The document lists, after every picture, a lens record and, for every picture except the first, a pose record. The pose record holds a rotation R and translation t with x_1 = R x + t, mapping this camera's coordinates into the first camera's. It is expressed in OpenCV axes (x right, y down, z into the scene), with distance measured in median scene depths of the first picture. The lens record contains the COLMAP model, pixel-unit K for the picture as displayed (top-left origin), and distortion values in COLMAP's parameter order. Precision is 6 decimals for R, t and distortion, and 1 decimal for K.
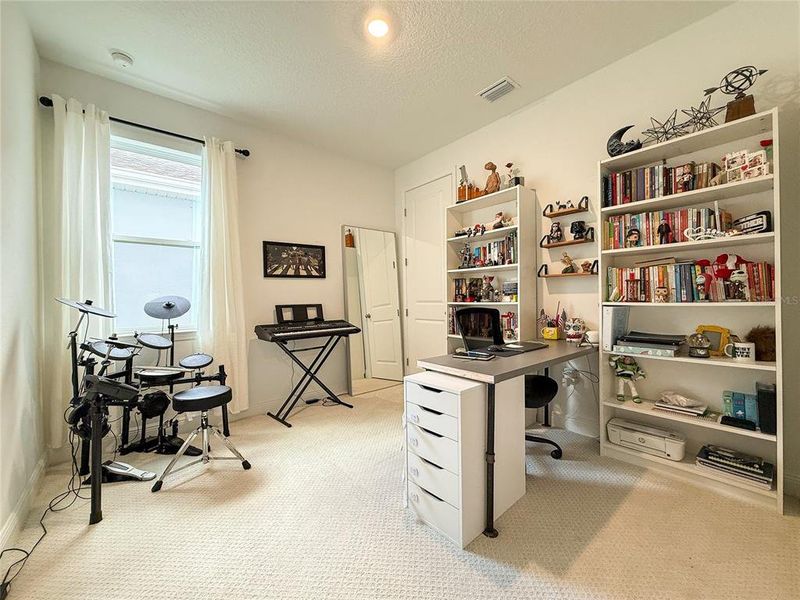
lens RADIAL K [[320.0, 0, 401.0], [0, 320.0, 298.7], [0, 0, 1]] dist [0.000318, 0.000277]
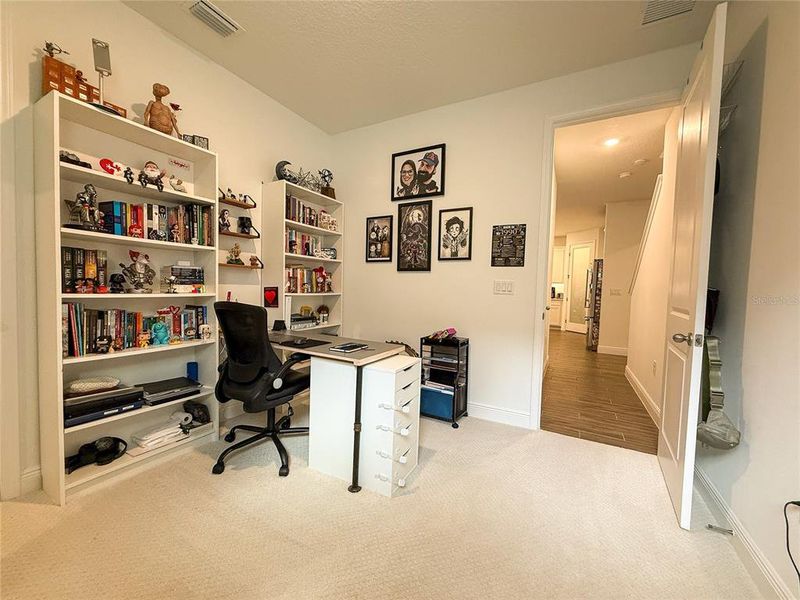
lens RADIAL K [[320.0, 0, 400.5], [0, 320.0, 301.6], [0, 0, 1]] dist [0.000318, 0.000277]
pose [[-0.351686, -0.037207, 0.935378, -0.630246], [-0.024731, 0.999230, 0.030449, -0.006001], [-0.935791, -0.012424, -0.352336, 0.887777]]
